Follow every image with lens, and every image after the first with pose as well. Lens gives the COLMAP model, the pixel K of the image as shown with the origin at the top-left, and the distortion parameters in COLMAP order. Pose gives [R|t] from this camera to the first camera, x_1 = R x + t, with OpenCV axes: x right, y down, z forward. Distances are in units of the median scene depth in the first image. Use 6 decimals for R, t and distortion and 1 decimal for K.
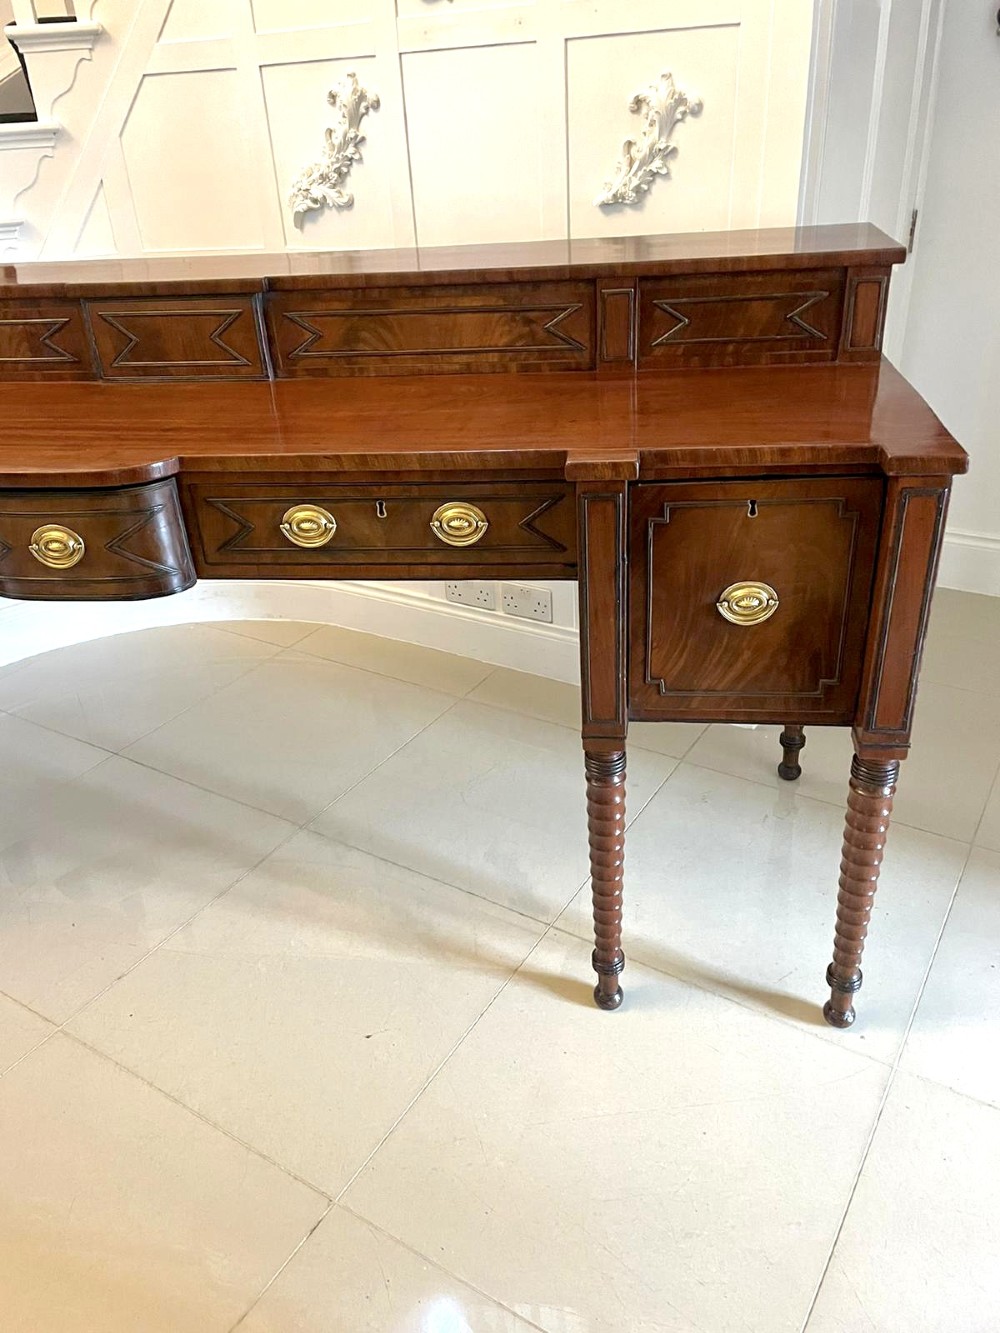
lens RADIAL K [[1011.1, 0, 496.6], [0, 1011.1, 660.7], [0, 0, 1]] dist [0.085197, -0.112365]
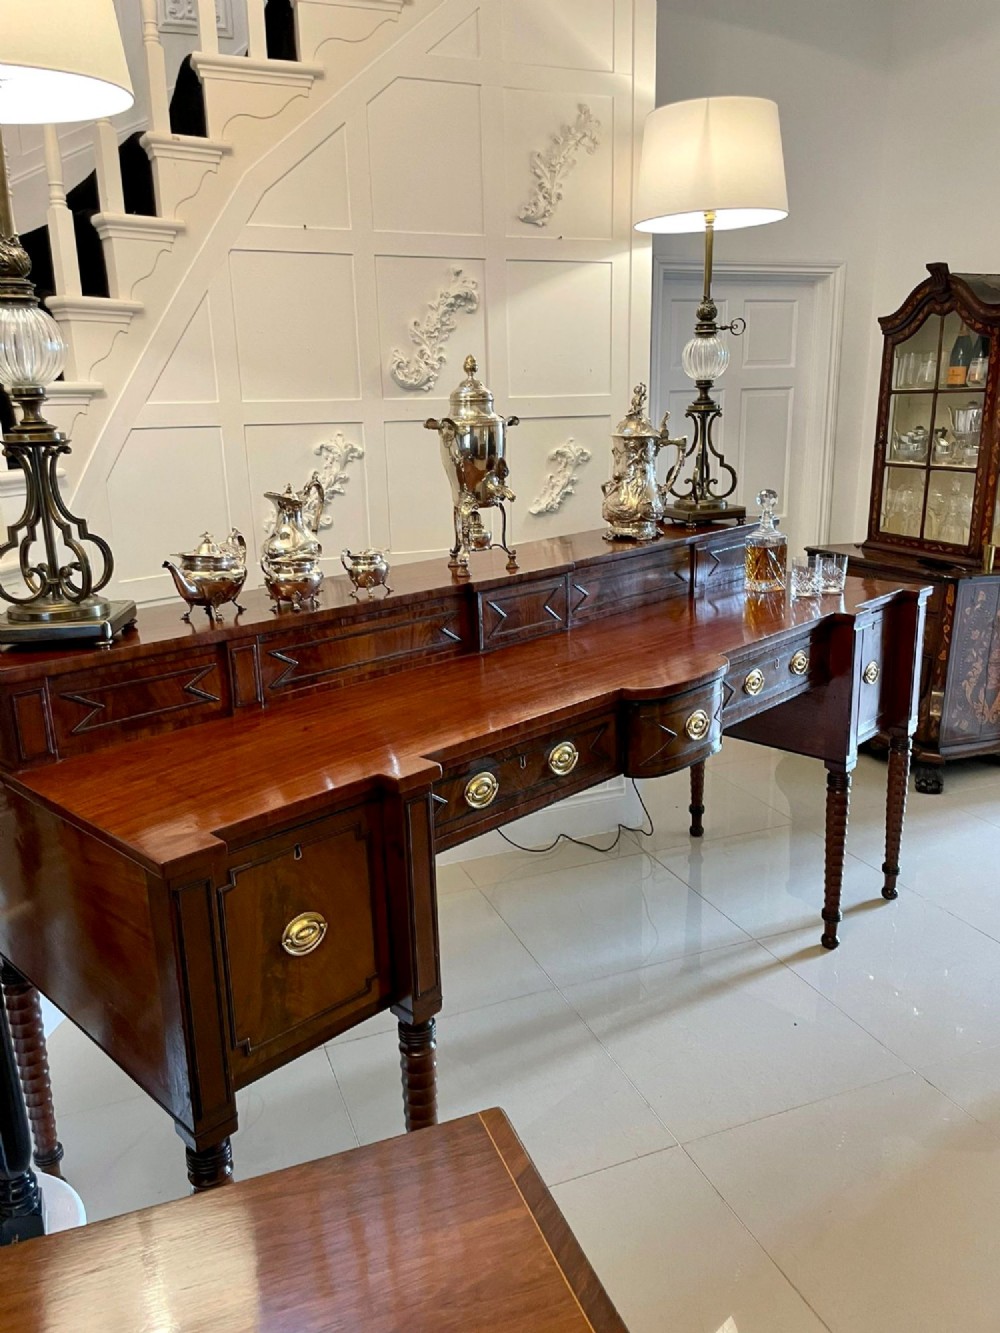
lens RADIAL K [[1011.1, 0, 514.7], [0, 1011.1, 656.6], [0, 0, 1]] dist [0.085197, -0.112365]
pose [[0.583594, -0.163508, 0.795414, -1.478981], [0.380690, 0.920300, -0.090132, -0.144010], [-0.717282, 0.355406, 0.599327, 0.217146]]
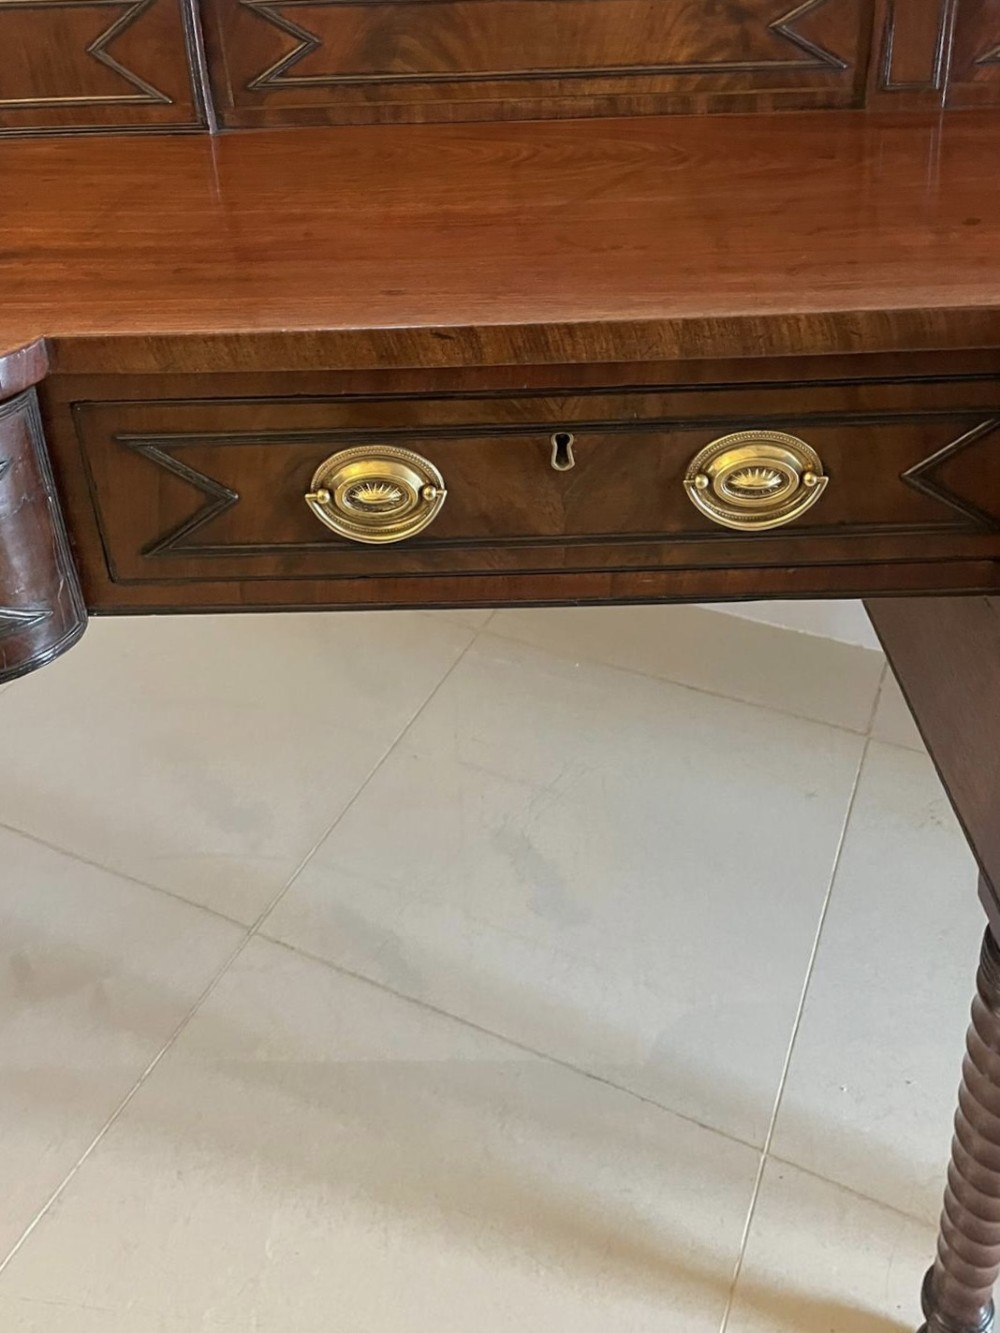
lens RADIAL K [[1195.7, 0, 505.8], [0, 1195.7, 378.3], [0, 0, 1]] dist [-0.008755, 0.016146]
pose [[0.991254, -0.034956, 0.127253, -0.162957], [0.041144, 0.998079, -0.046328, -0.130028], [-0.125389, 0.051158, 0.990788, 0.436382]]
